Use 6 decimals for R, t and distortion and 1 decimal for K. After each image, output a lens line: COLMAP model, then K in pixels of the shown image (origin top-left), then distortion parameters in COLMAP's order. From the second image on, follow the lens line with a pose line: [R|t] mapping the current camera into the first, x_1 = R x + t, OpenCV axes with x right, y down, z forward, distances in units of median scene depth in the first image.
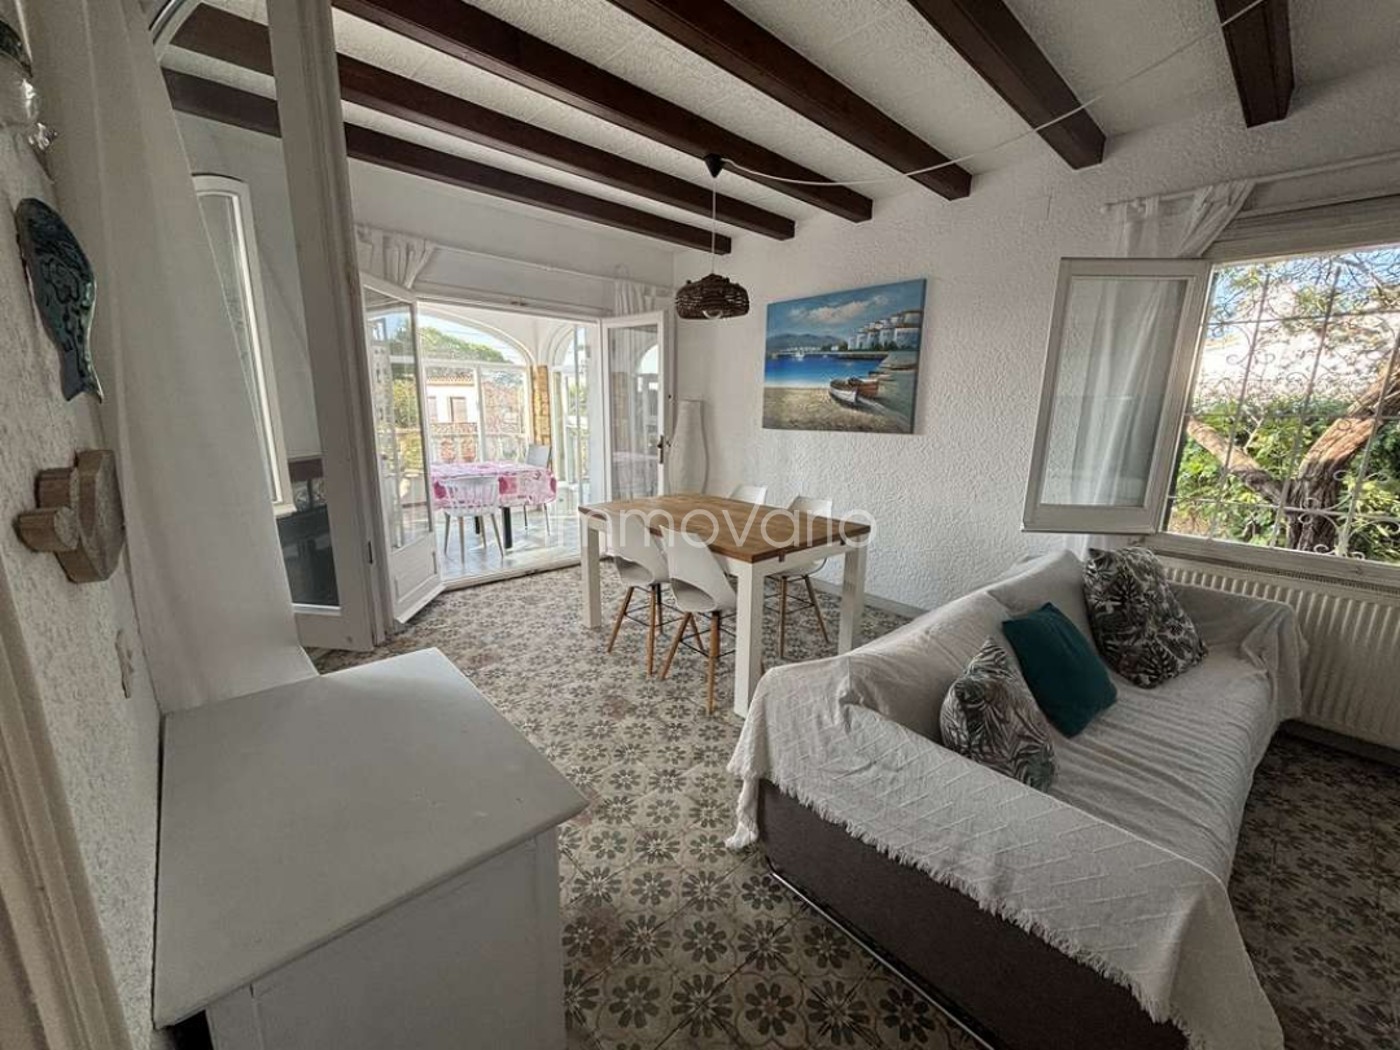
lens RADIAL K [[563.2, 0, 704.2], [0, 563.2, 529.7], [0, 0, 1]] dist [-0.007571, -0.001109]
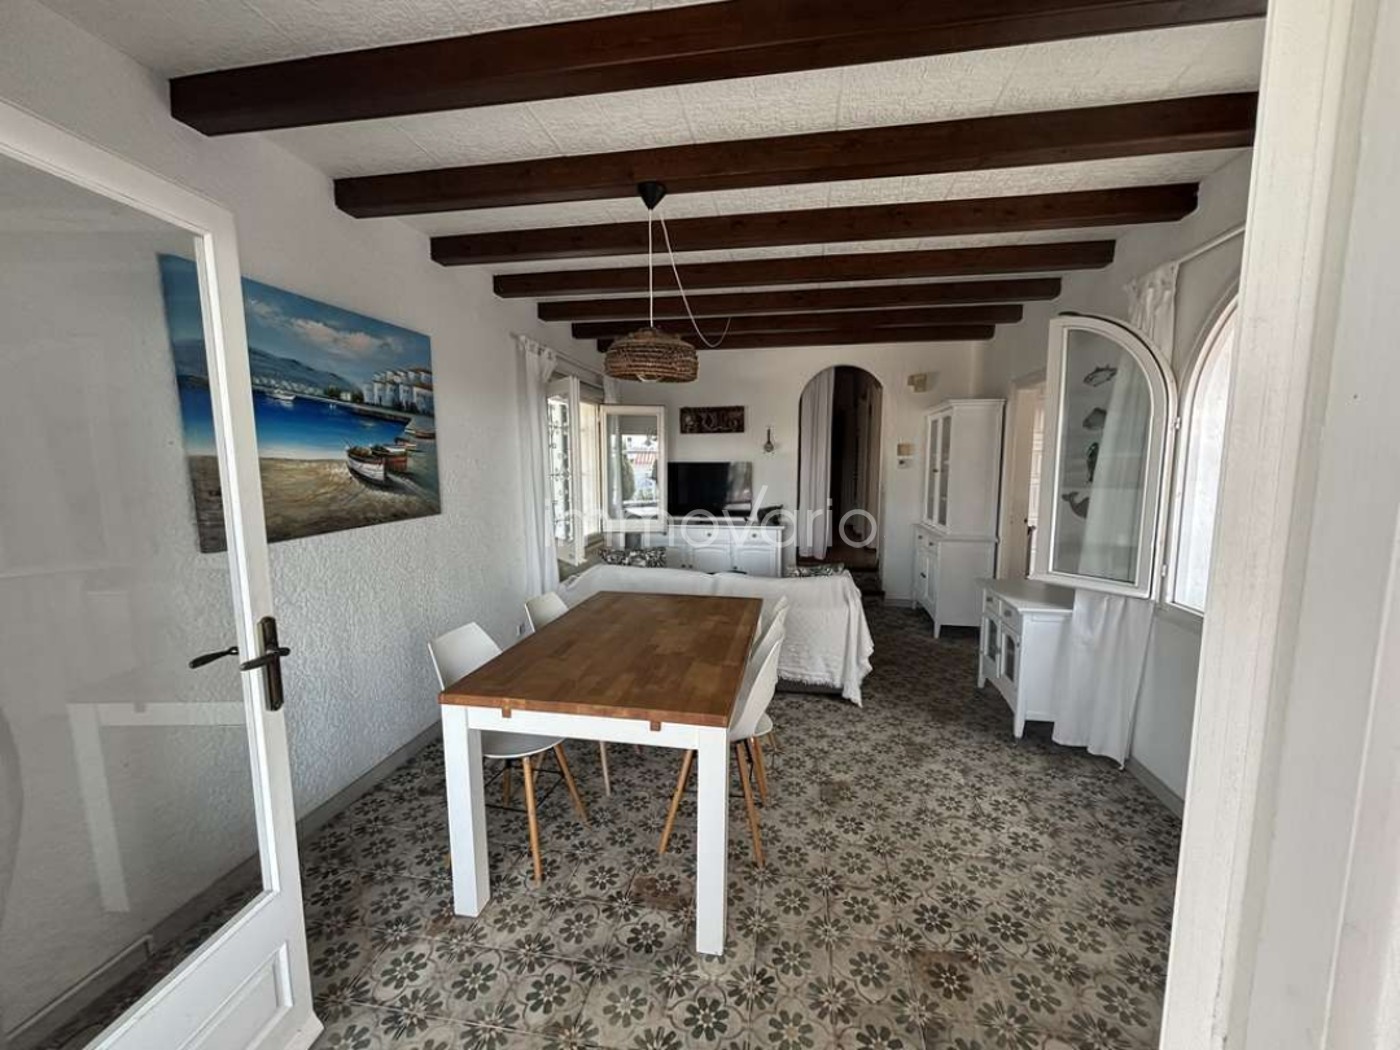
lens RADIAL K [[563.2, 0, 700.1], [0, 563.2, 524.7], [0, 0, 1]] dist [-0.007571, -0.001109]
pose [[-0.602811, -0.106499, 0.790745, -0.524023], [0.165697, 0.952737, 0.254632, -0.295141], [-0.780490, 0.284519, -0.556673, 1.132563]]
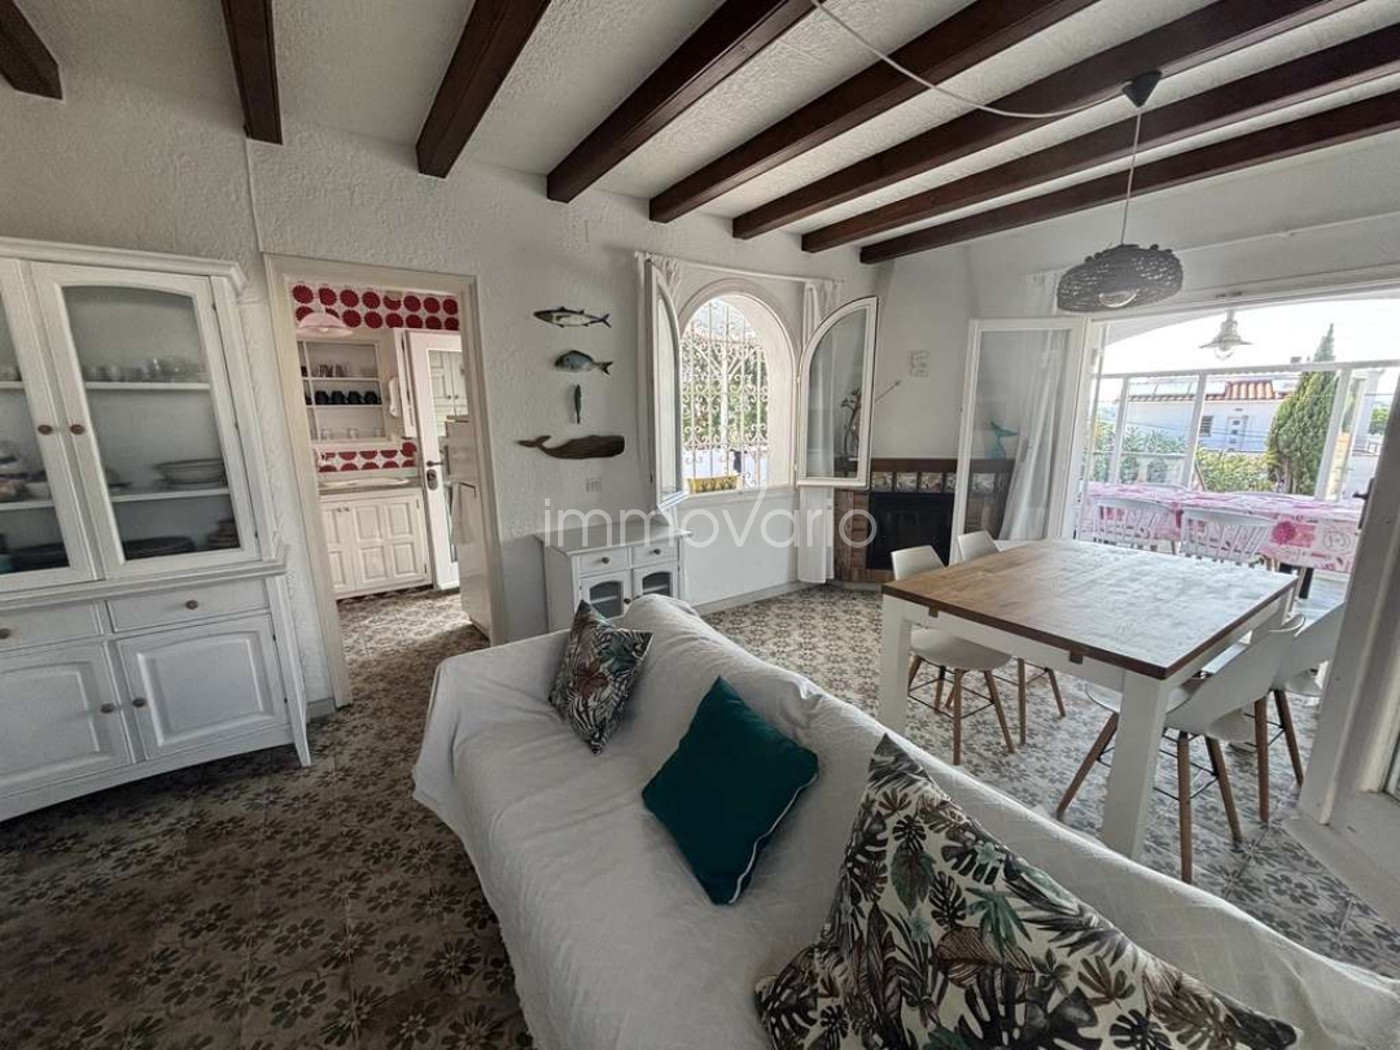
lens RADIAL K [[563.2, 0, 707.8], [0, 563.2, 529.7], [0, 0, 1]] dist [-0.007571, -0.001109]
pose [[-0.136878, 0.186455, -0.972882, 0.654922], [-0.210479, 0.954225, 0.212492, -0.114030], [0.967968, 0.233857, -0.091368, 0.498614]]
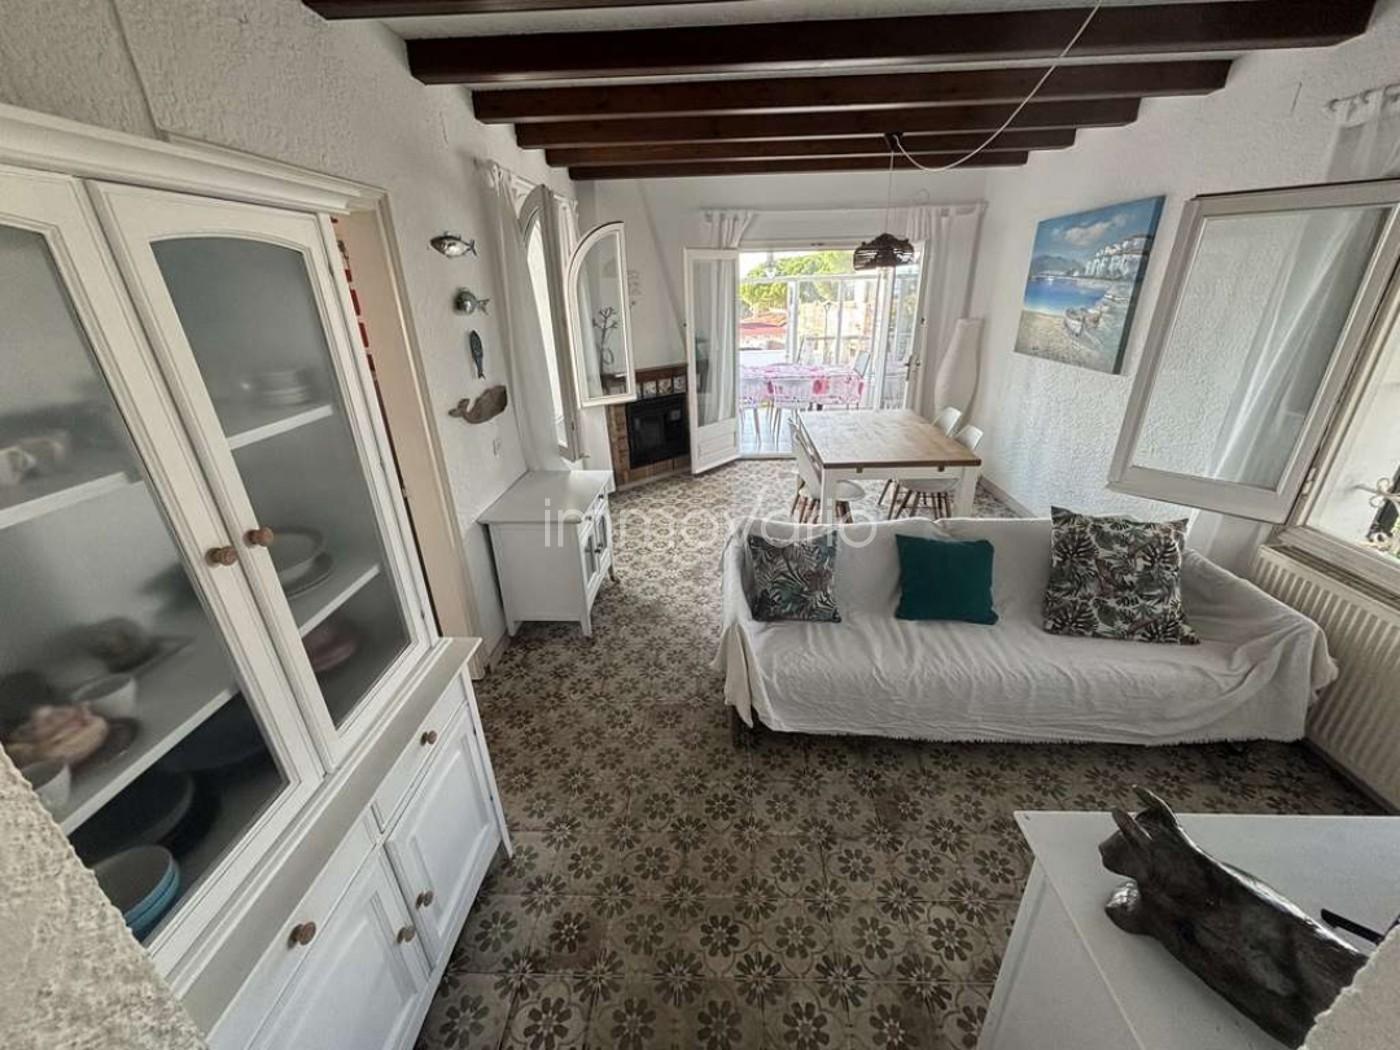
lens RADIAL K [[563.2, 0, 704.2], [0, 563.2, 528.9], [0, 0, 1]] dist [-0.007571, -0.001109]
pose [[0.708970, 0.249971, -0.659451, 0.544777], [-0.116674, 0.963764, 0.239889, -0.063502], [0.695520, -0.093133, 0.712445, -0.159078]]
